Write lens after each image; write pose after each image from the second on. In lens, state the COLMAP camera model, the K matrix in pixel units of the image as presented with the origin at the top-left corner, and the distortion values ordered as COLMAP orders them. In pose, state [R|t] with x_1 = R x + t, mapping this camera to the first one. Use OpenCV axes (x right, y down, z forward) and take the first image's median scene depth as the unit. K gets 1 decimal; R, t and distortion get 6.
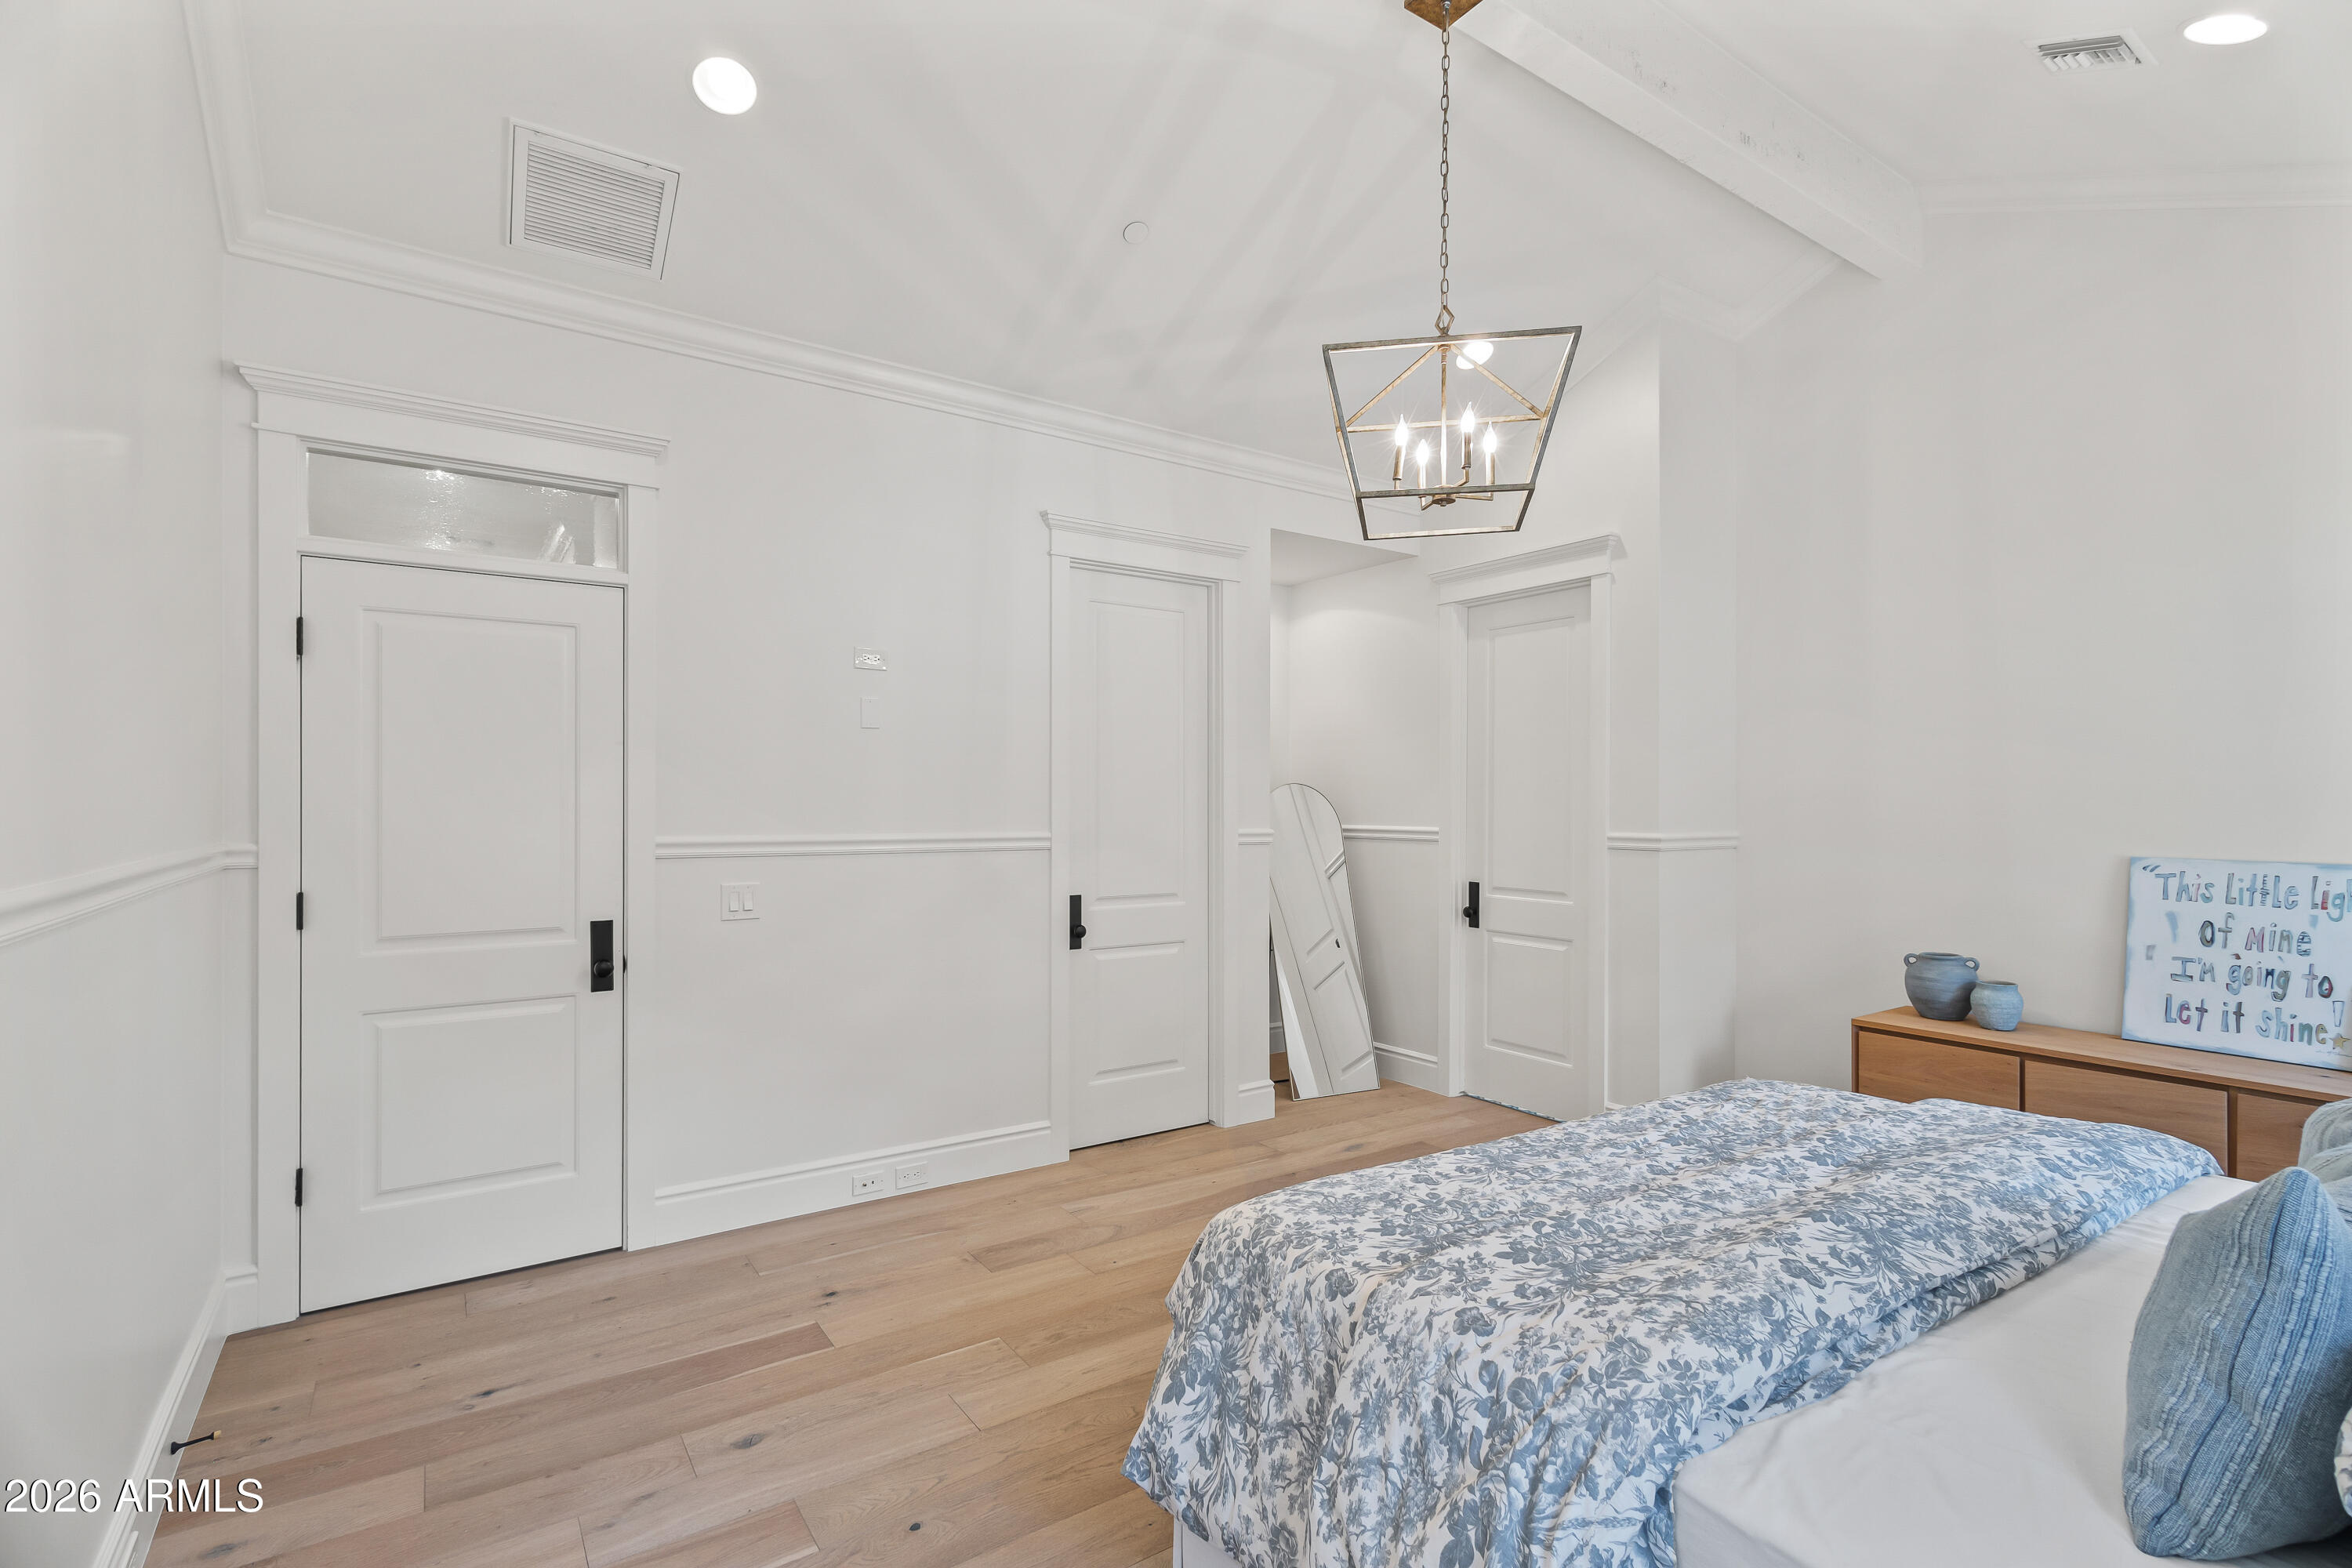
lens RADIAL K [[1081.1, 0, 1174.5], [0, 1081.1, 790.3], [0, 0, 1]] dist [0.004712, -0.000887]
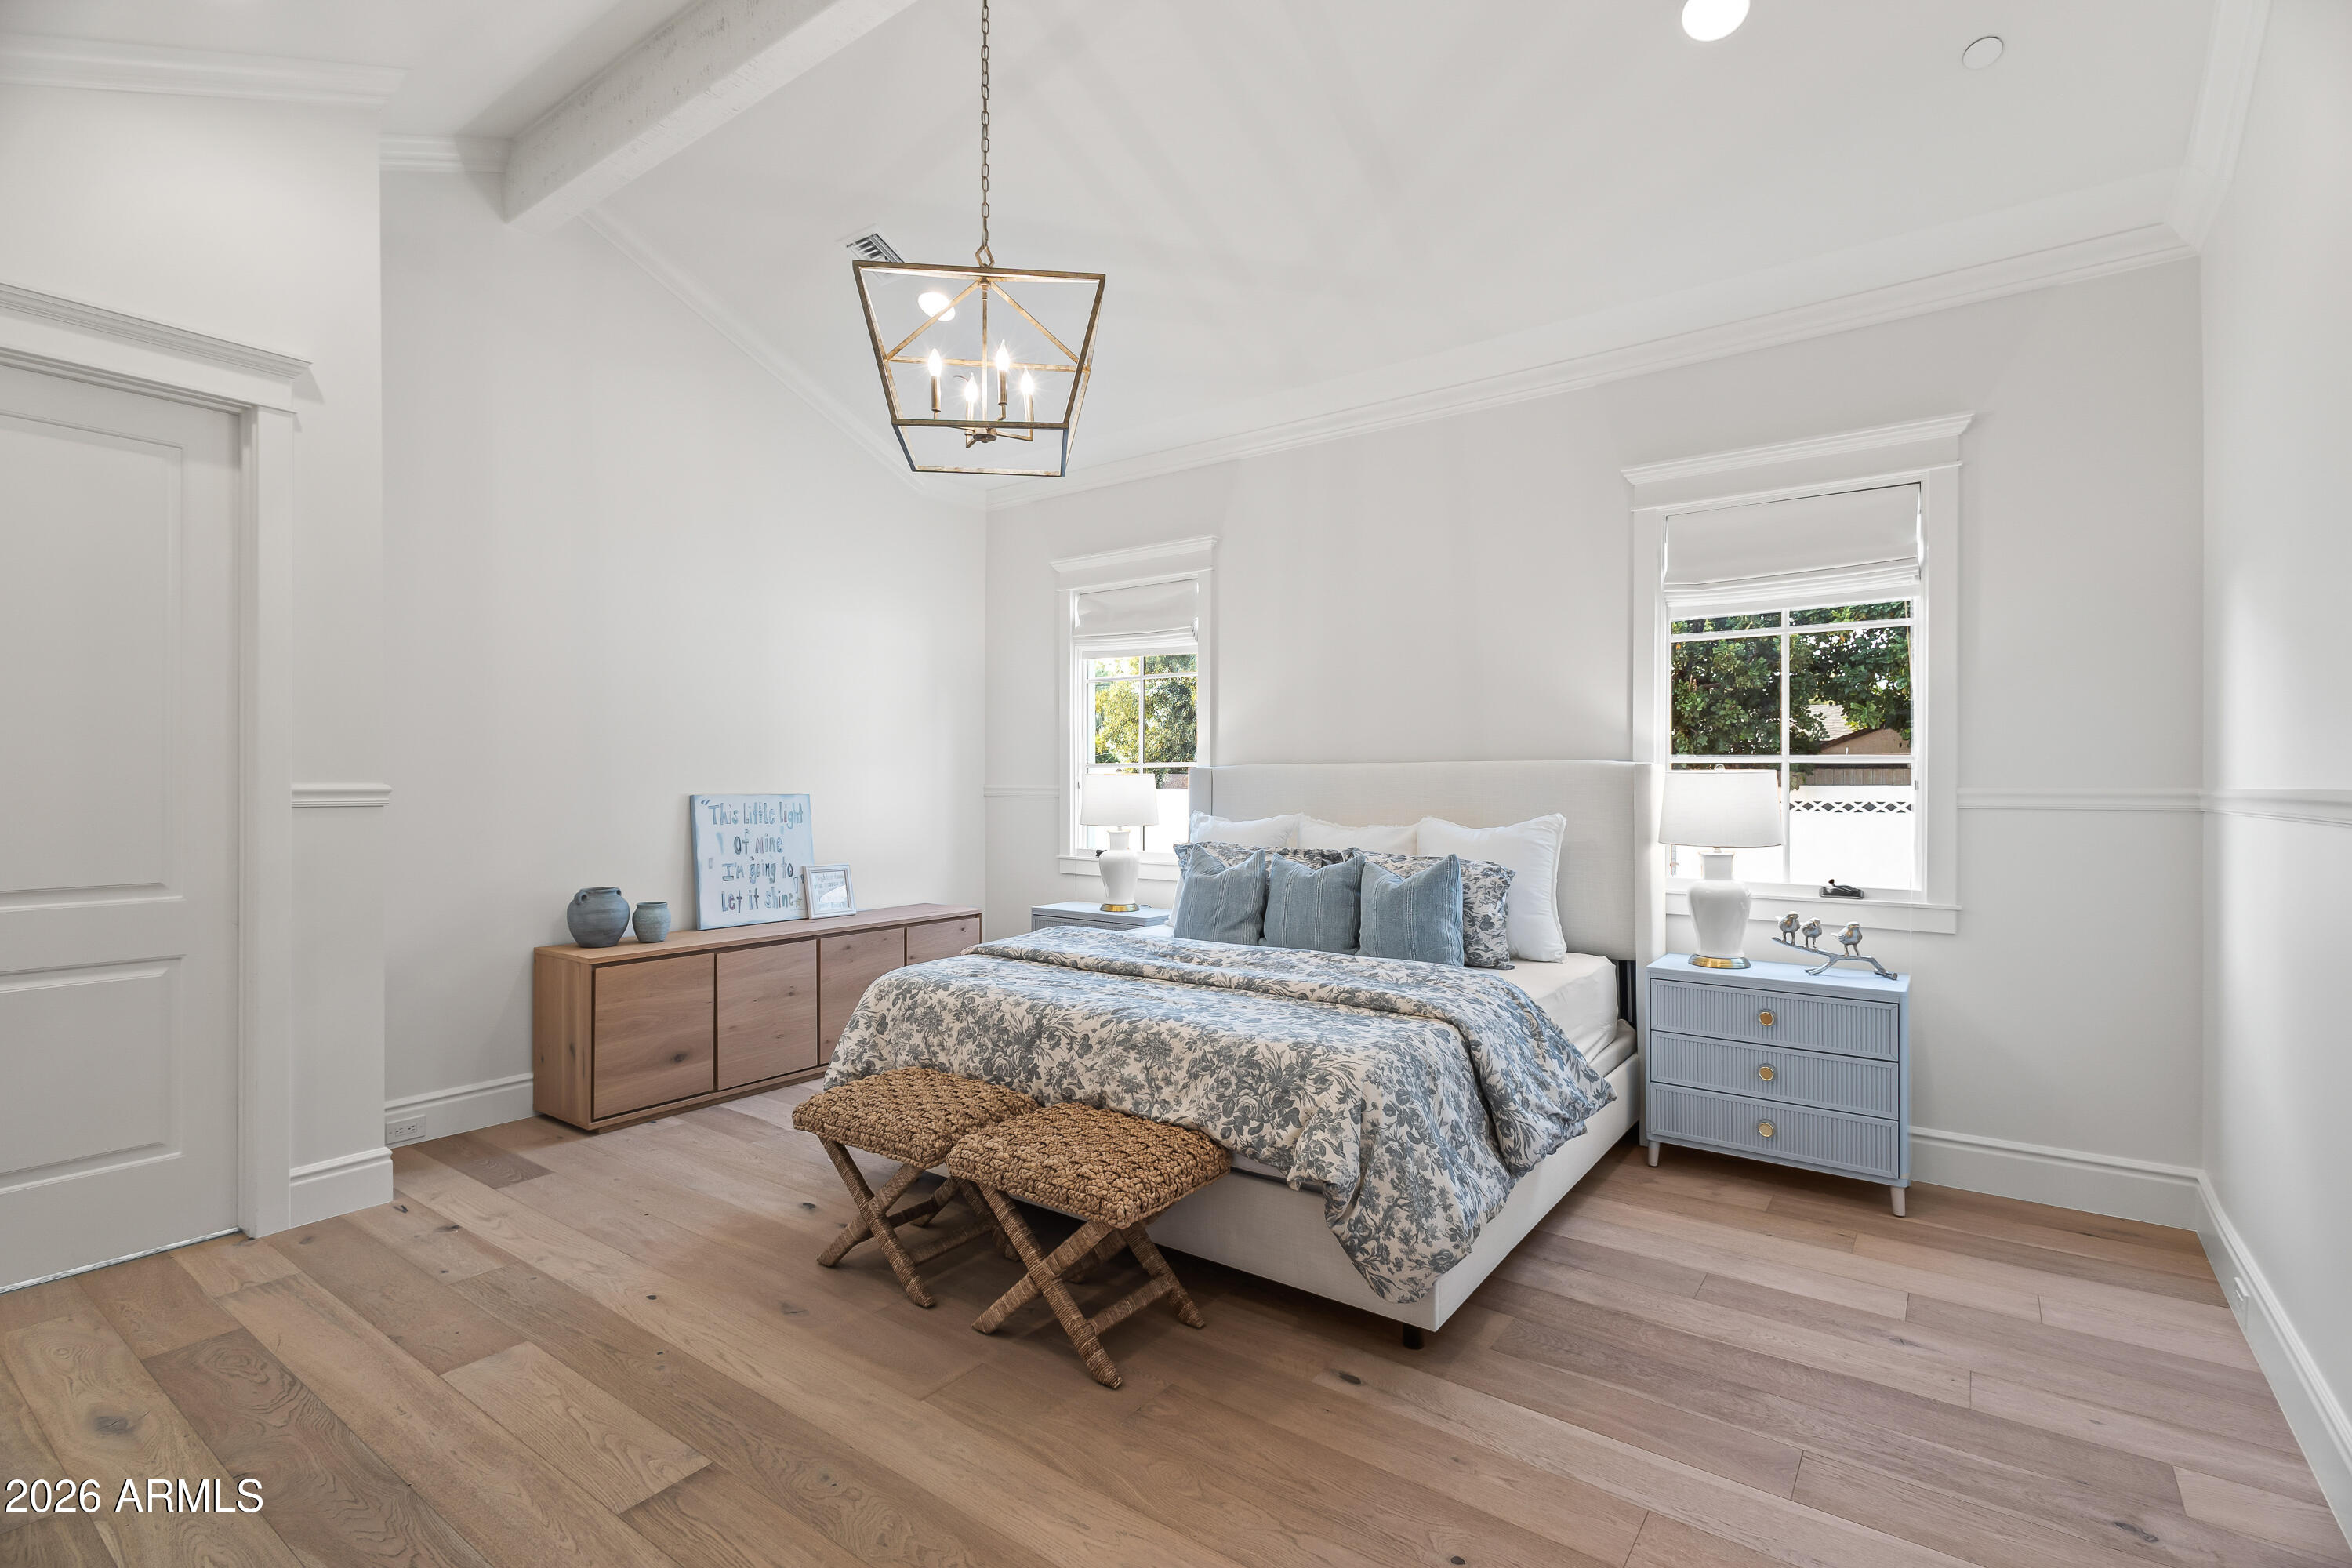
lens RADIAL K [[1082.9, 0, 1175.4], [0, 1082.9, 775.6], [0, 0, 1]] dist [0.001812, -0.000027]
pose [[-0.337709, 0.001016, 0.941250, -0.991561], [-0.014945, 0.999868, -0.006441, 0.064544], [-0.941132, -0.016242, -0.337649, 1.532865]]
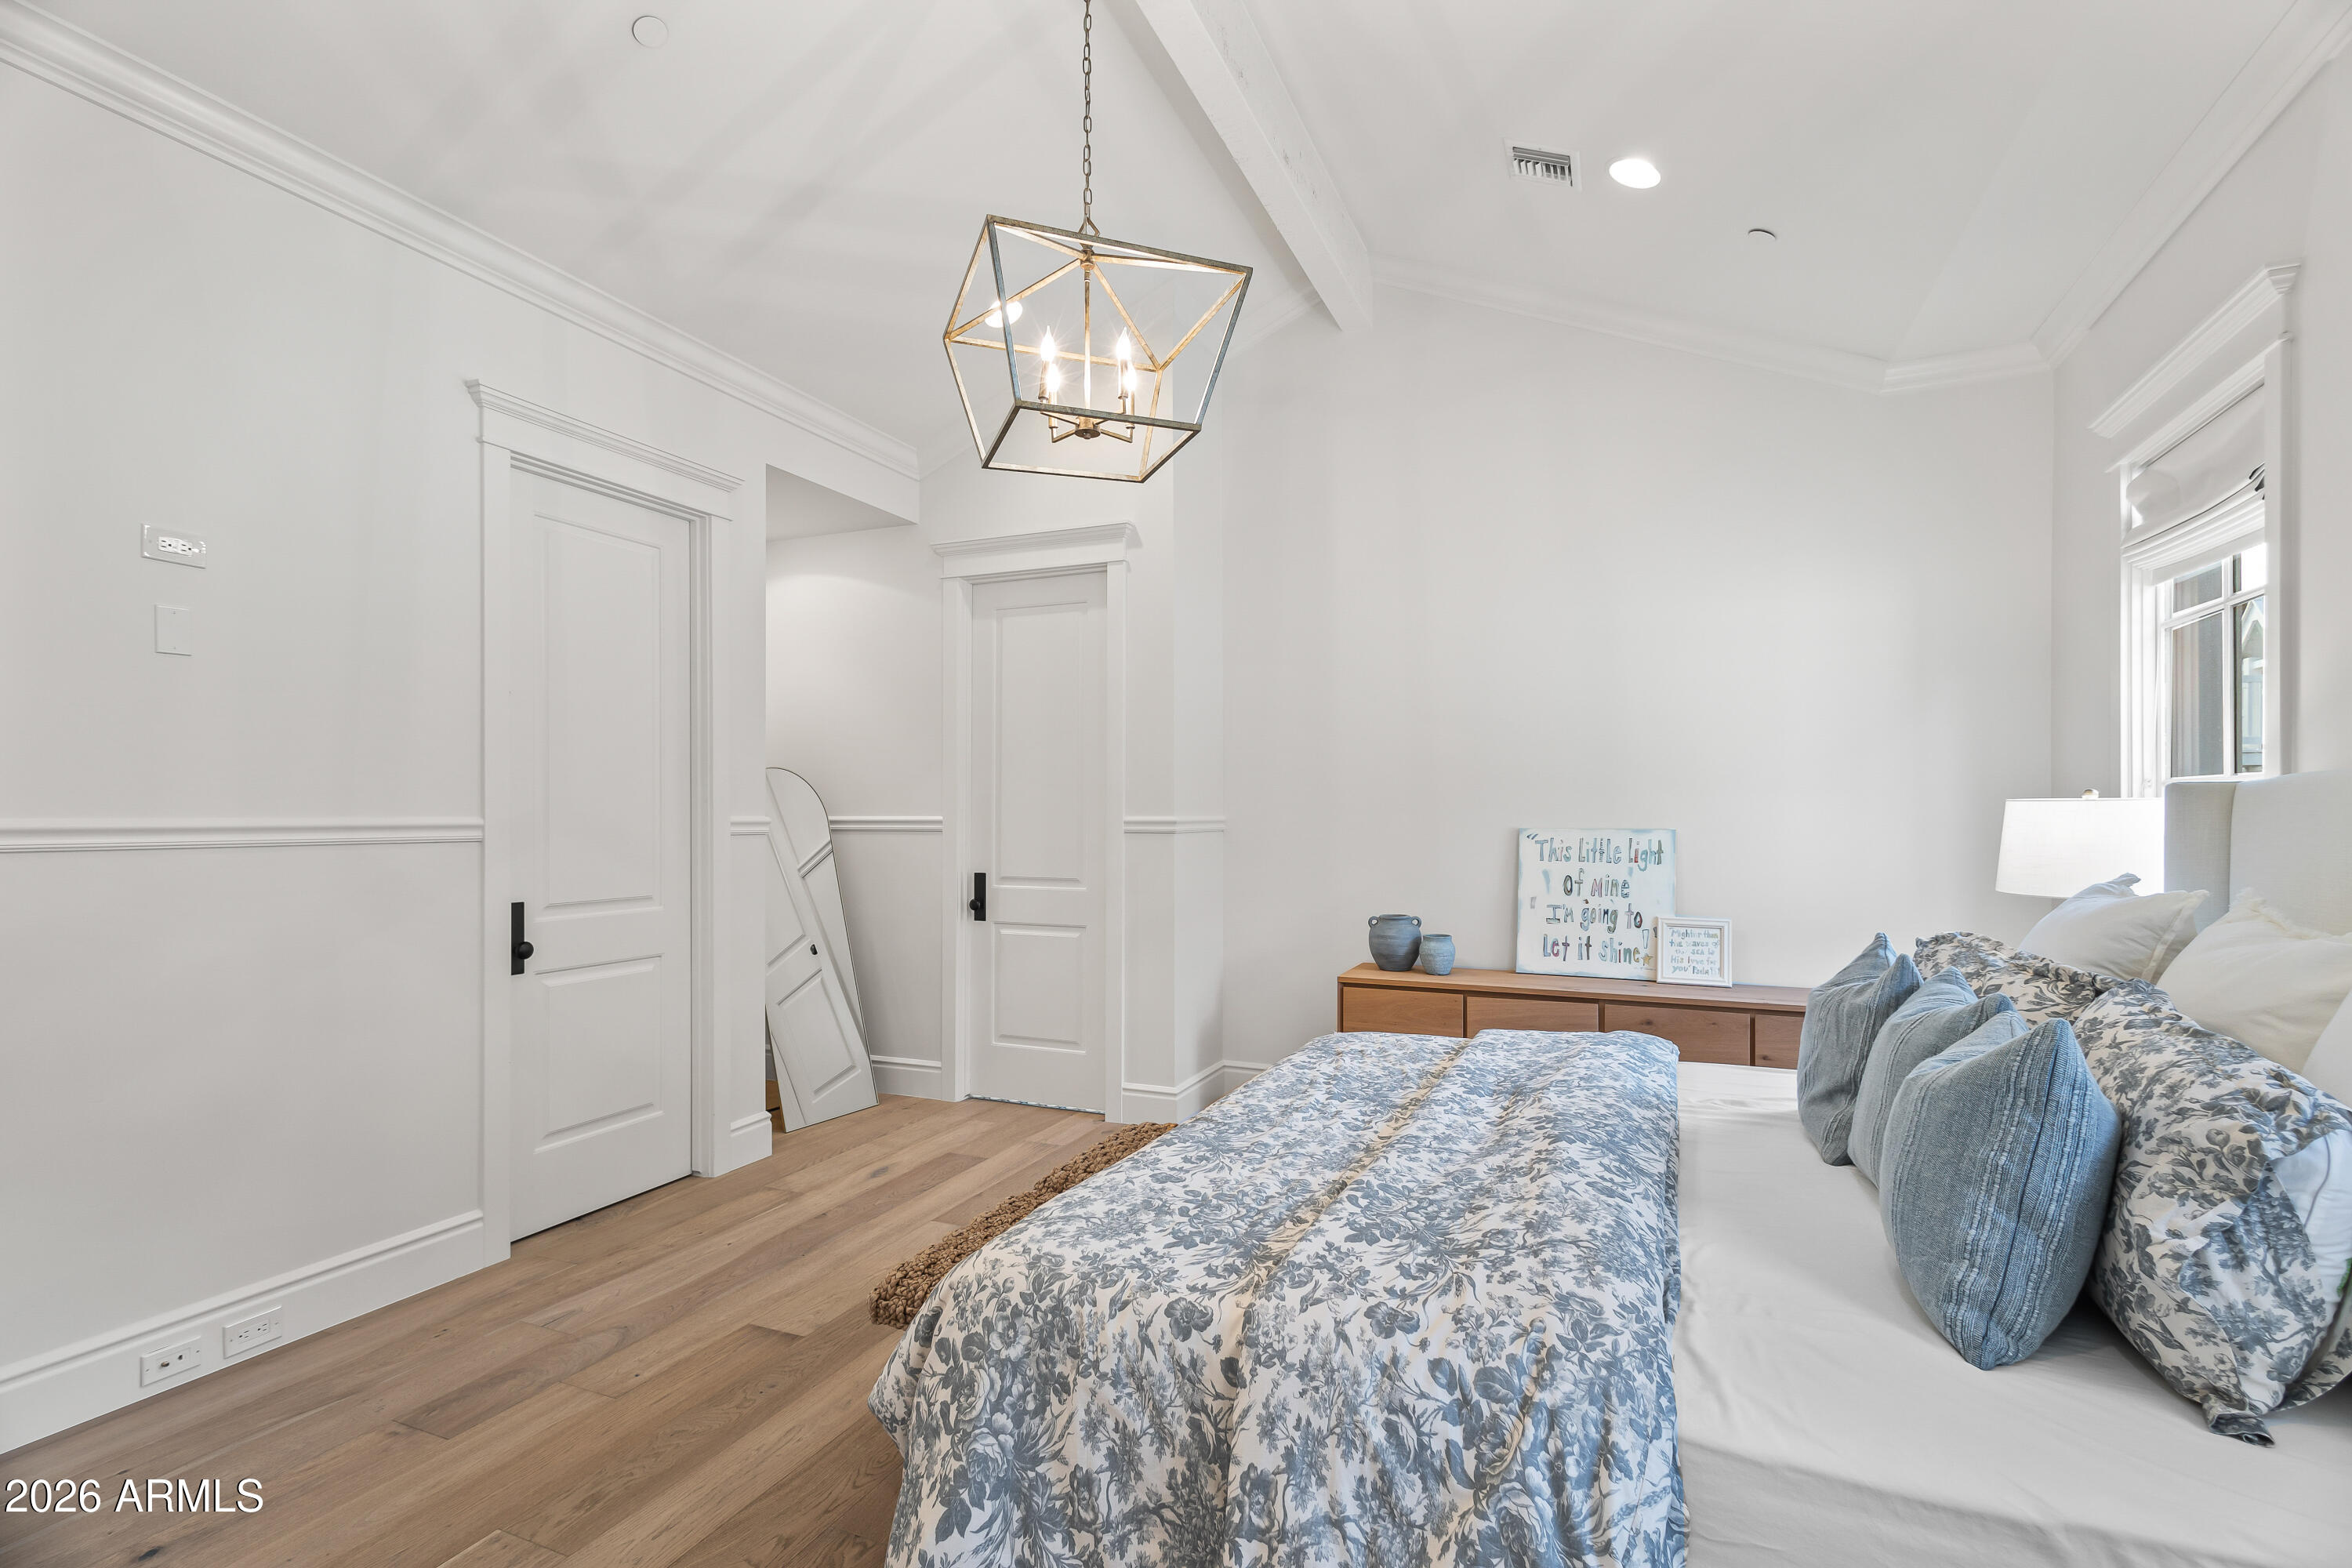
lens RADIAL K [[1090.0, 0, 1167.4], [0, 1090.0, 802.0], [0, 0, 1]] dist [0.005654, 0.000930]
pose [[0.847120, 0.001761, 0.531399, -0.235879], [-0.002523, 0.999997, 0.000708, 0.053652], [-0.531396, -0.001940, 0.847121, 0.247916]]
